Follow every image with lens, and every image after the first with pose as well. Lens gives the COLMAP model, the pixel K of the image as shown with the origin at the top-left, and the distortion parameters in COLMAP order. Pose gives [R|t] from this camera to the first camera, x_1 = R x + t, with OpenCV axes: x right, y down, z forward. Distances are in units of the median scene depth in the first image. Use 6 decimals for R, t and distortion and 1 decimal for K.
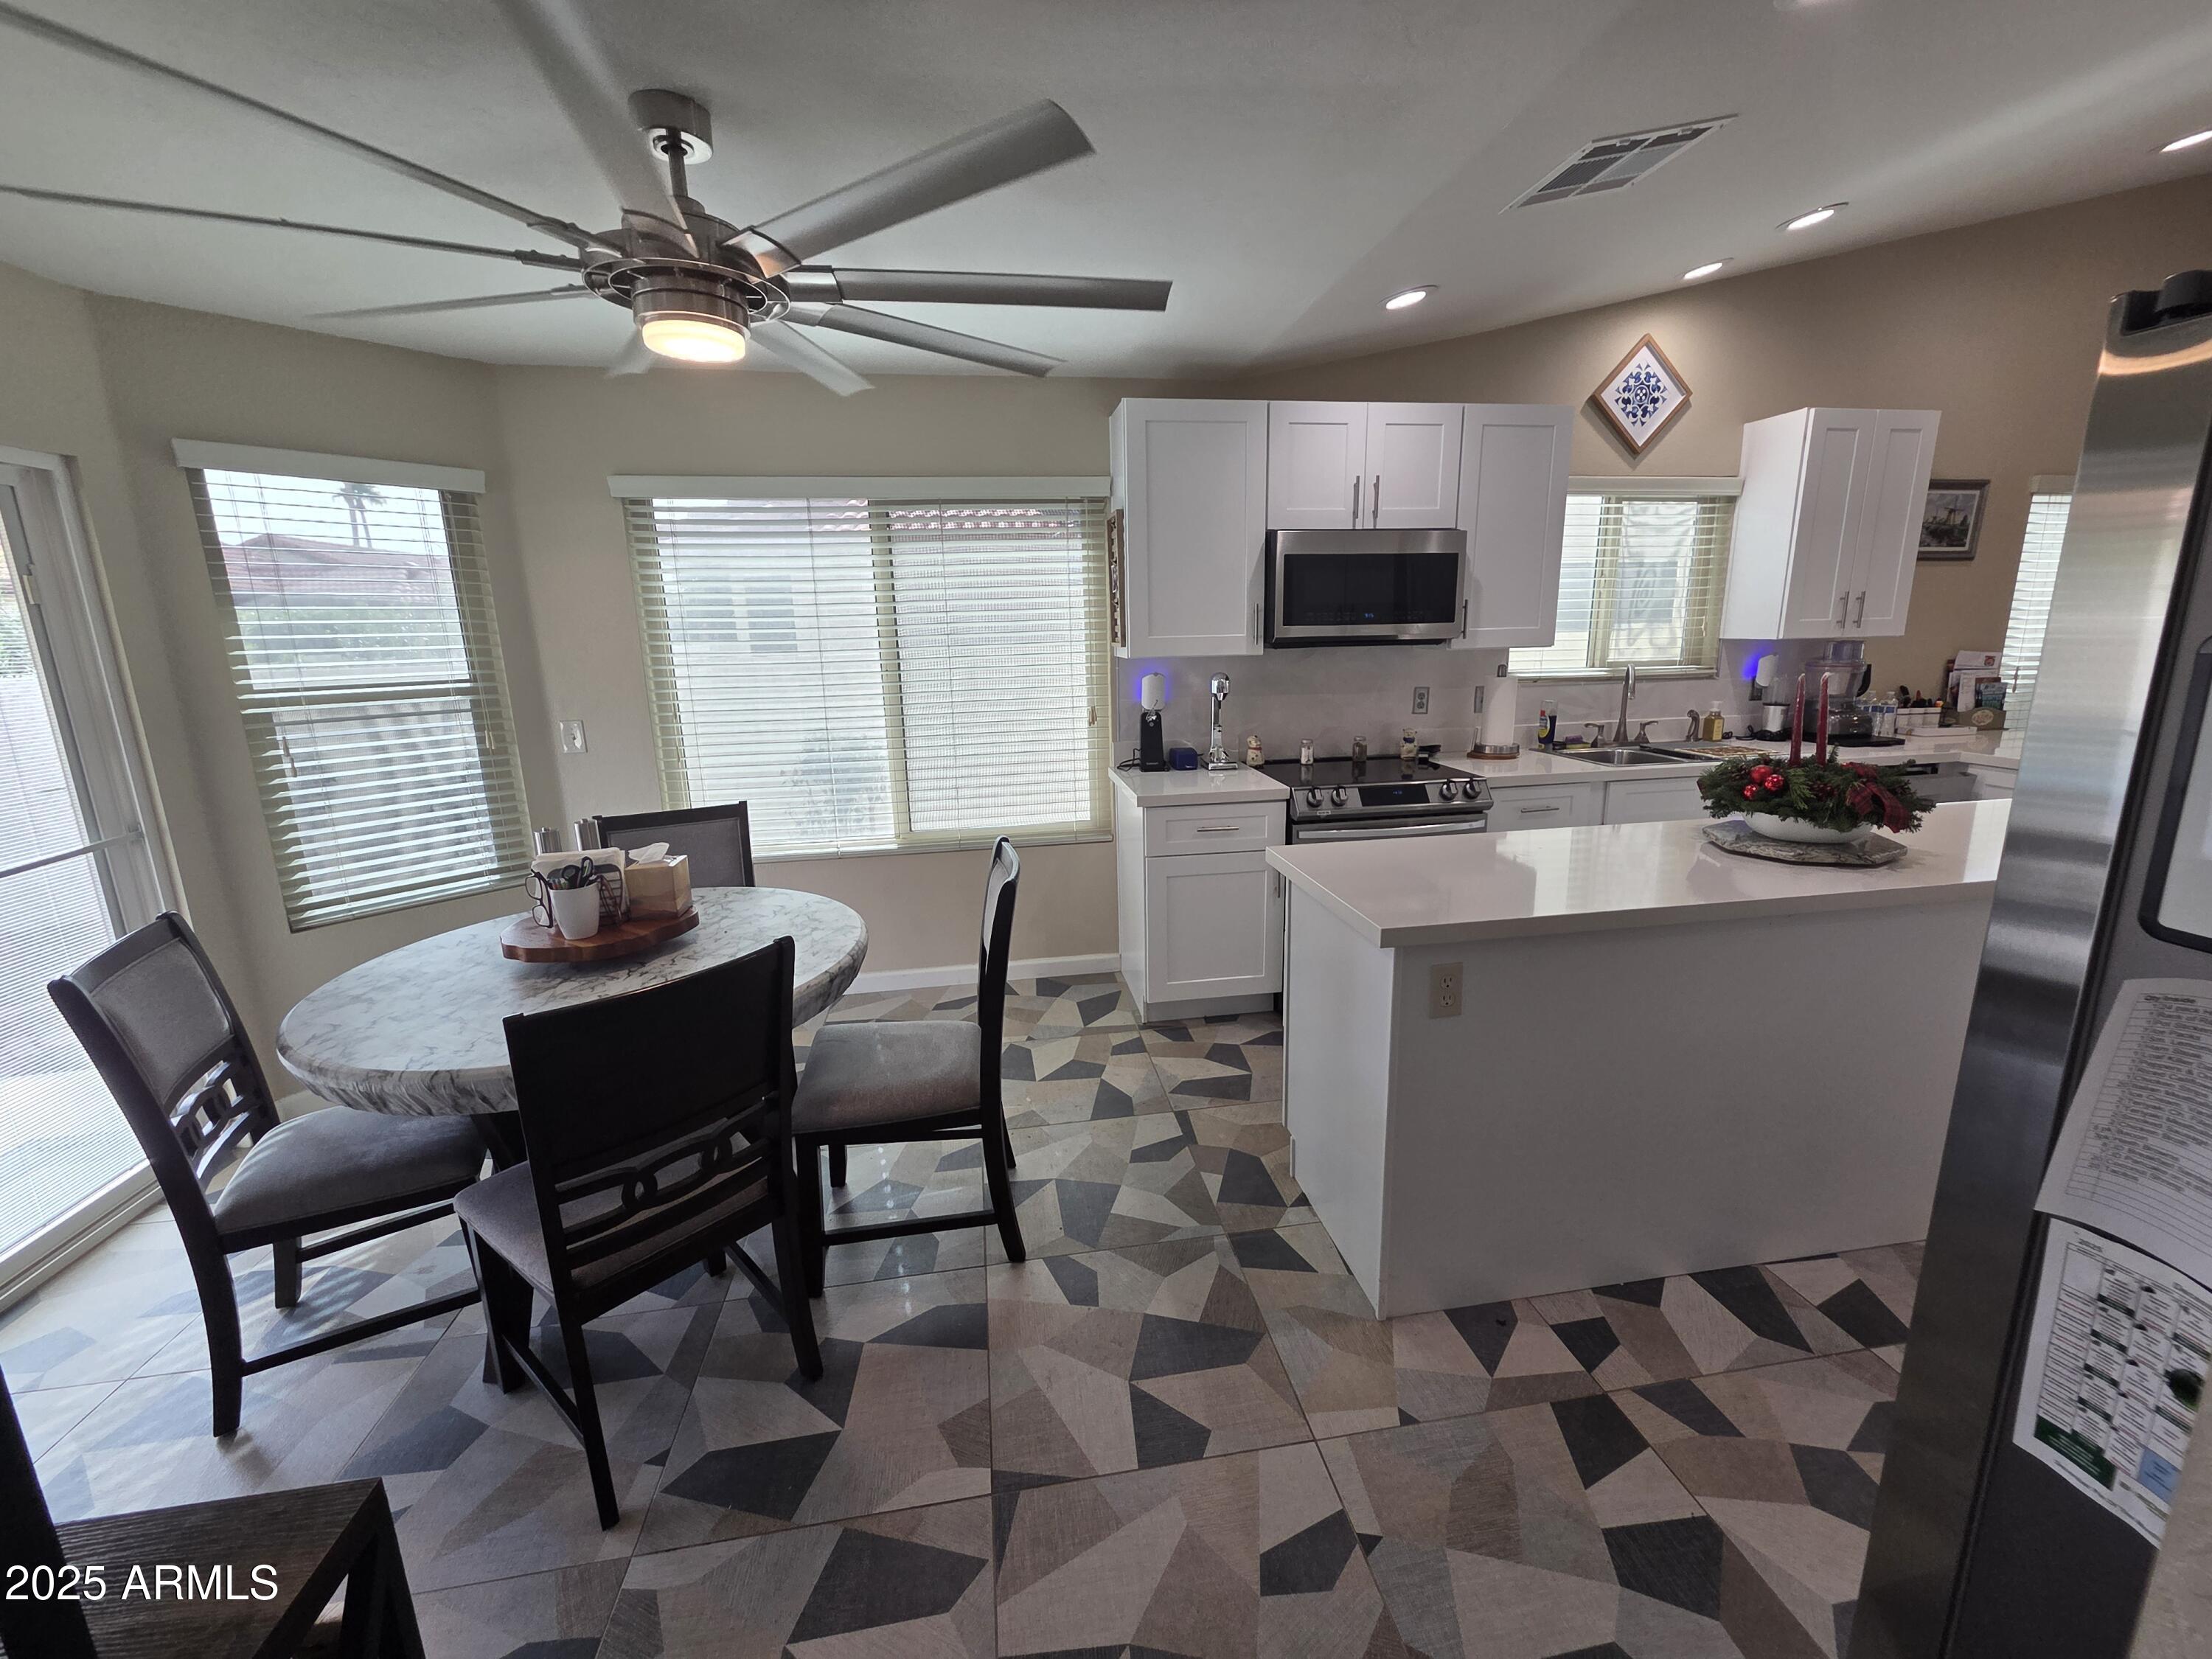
lens RADIAL K [[882.3, 0, 1109.0], [0, 882.3, 813.5], [0, 0, 1]] dist [0.001156, 0.000036]
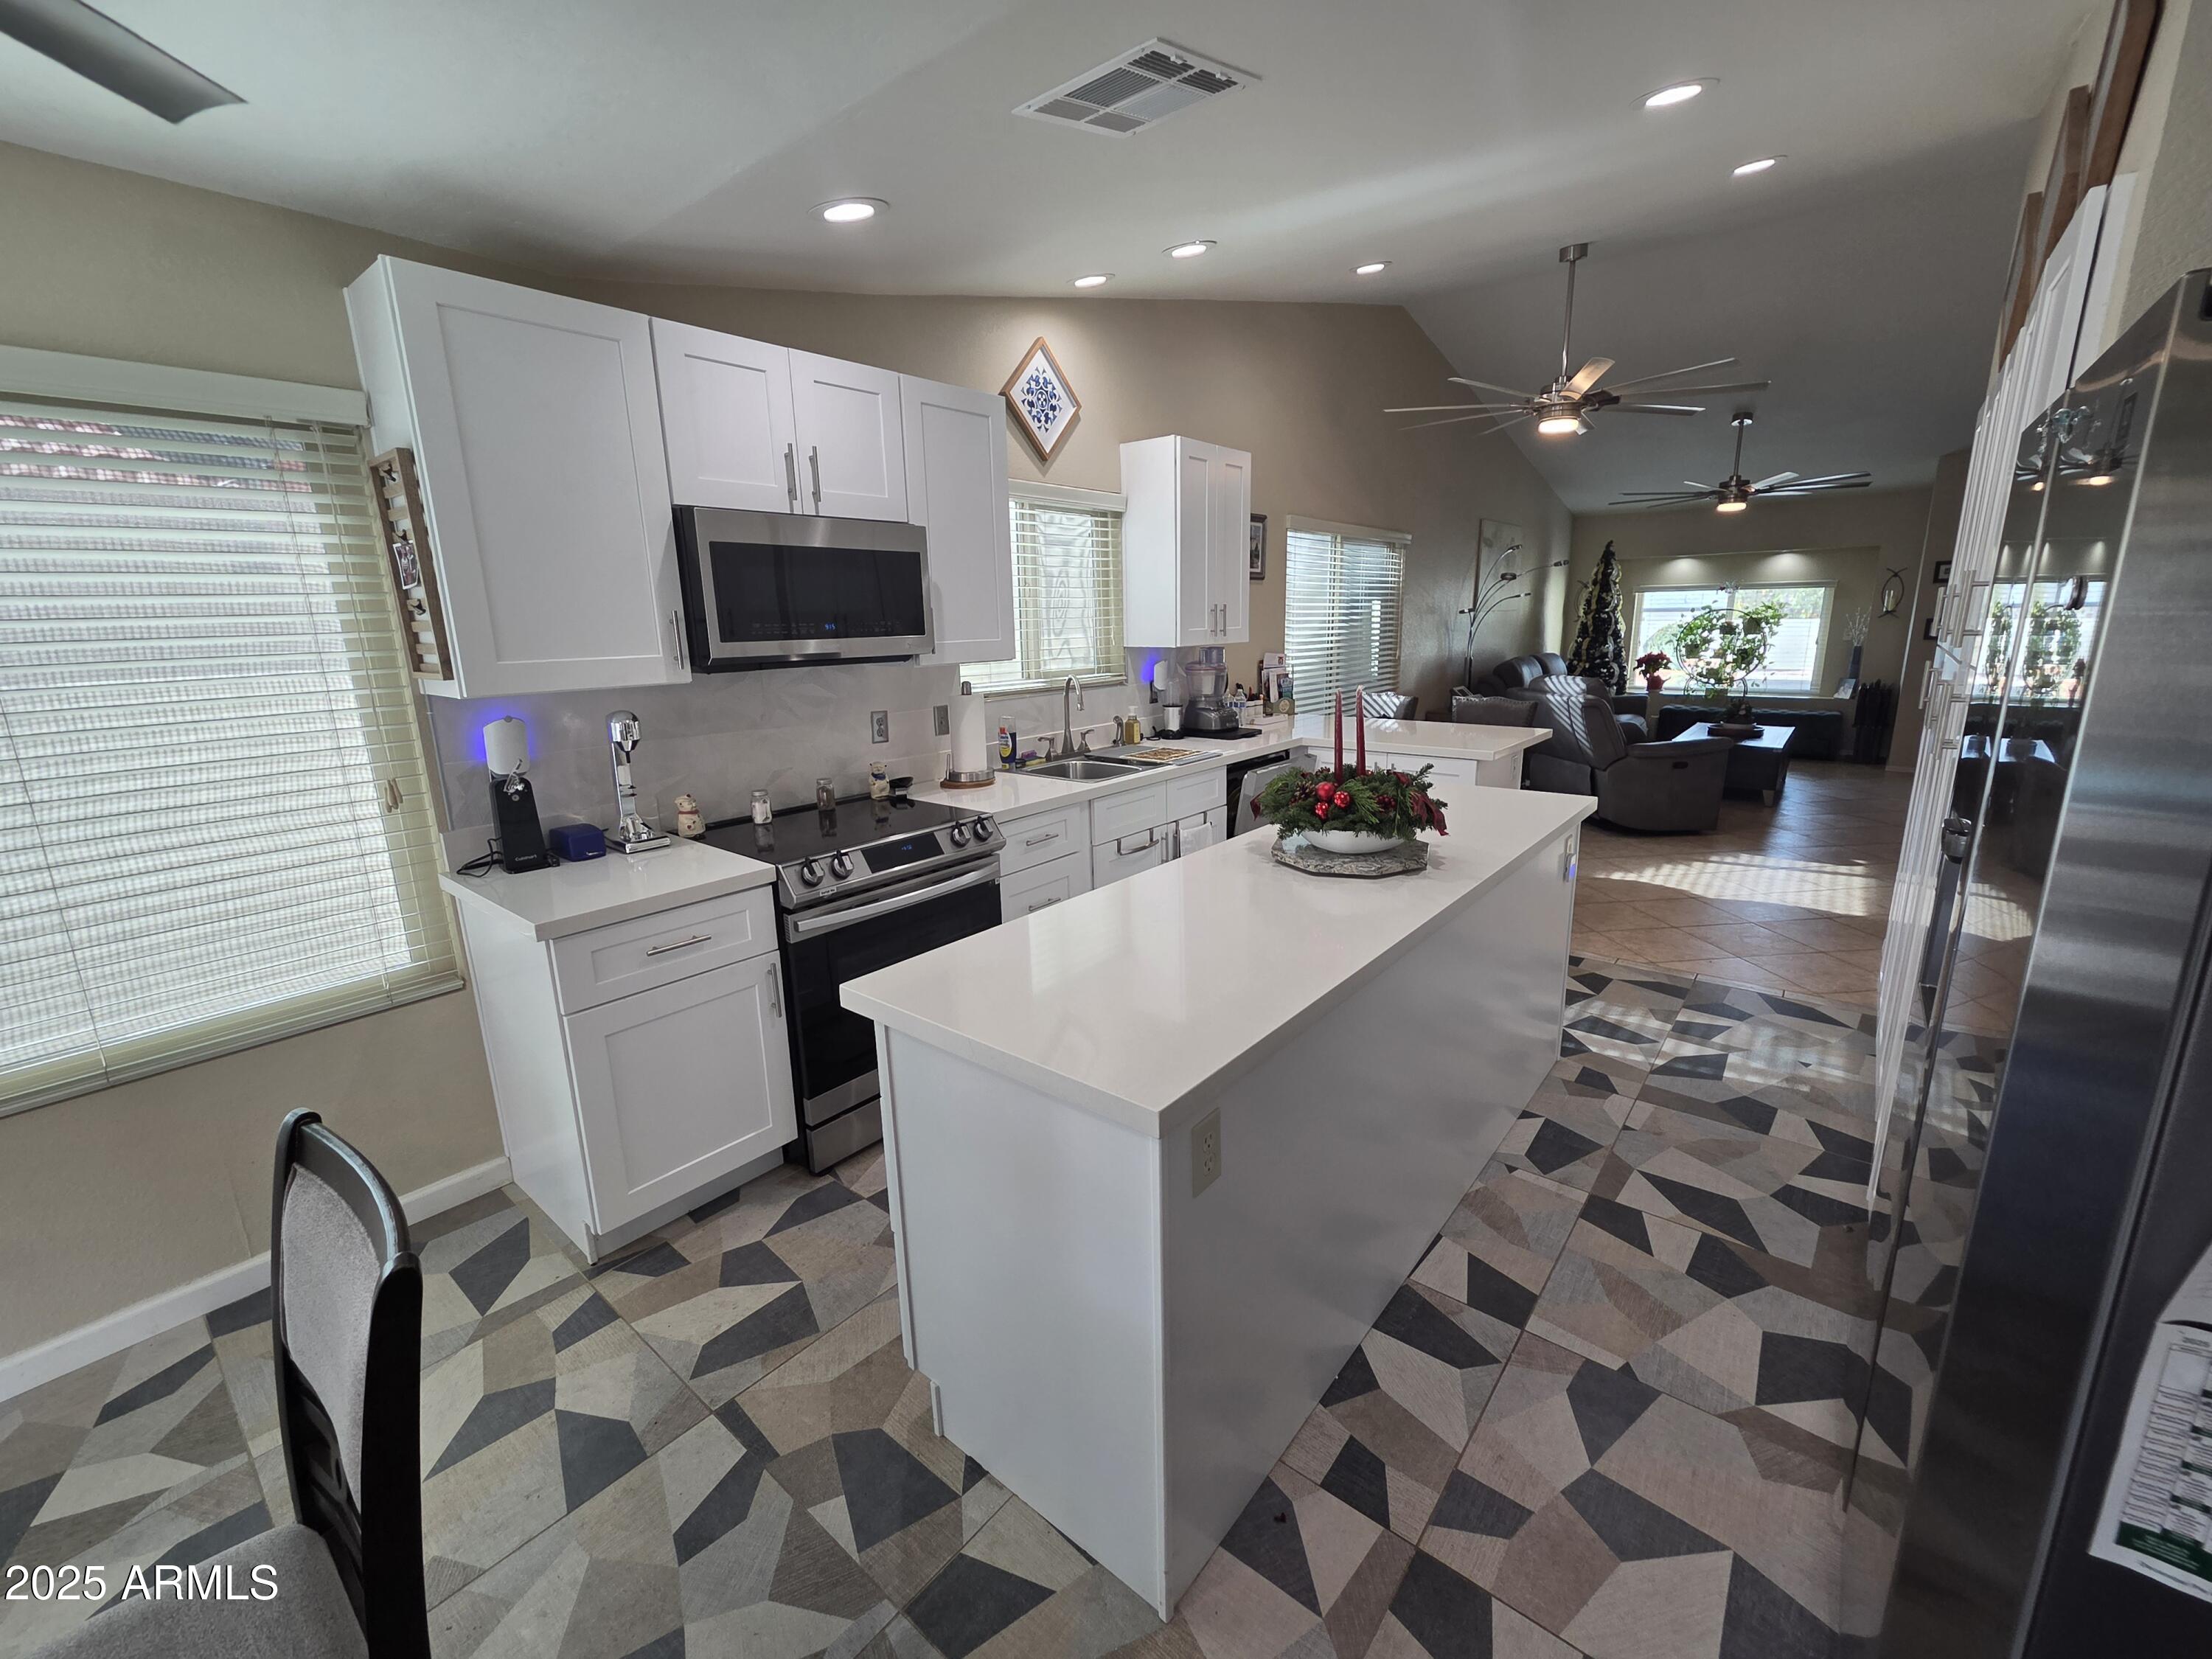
lens RADIAL K [[909.3, 0, 1119.1], [0, 909.3, 819.7], [0, 0, 1]] dist [0.003582, 0.000664]
pose [[0.746962, -0.140675, 0.649814, -0.056013], [0.143462, 0.988438, 0.049073, -0.055107], [-0.649205, 0.056568, 0.758507, 0.219411]]
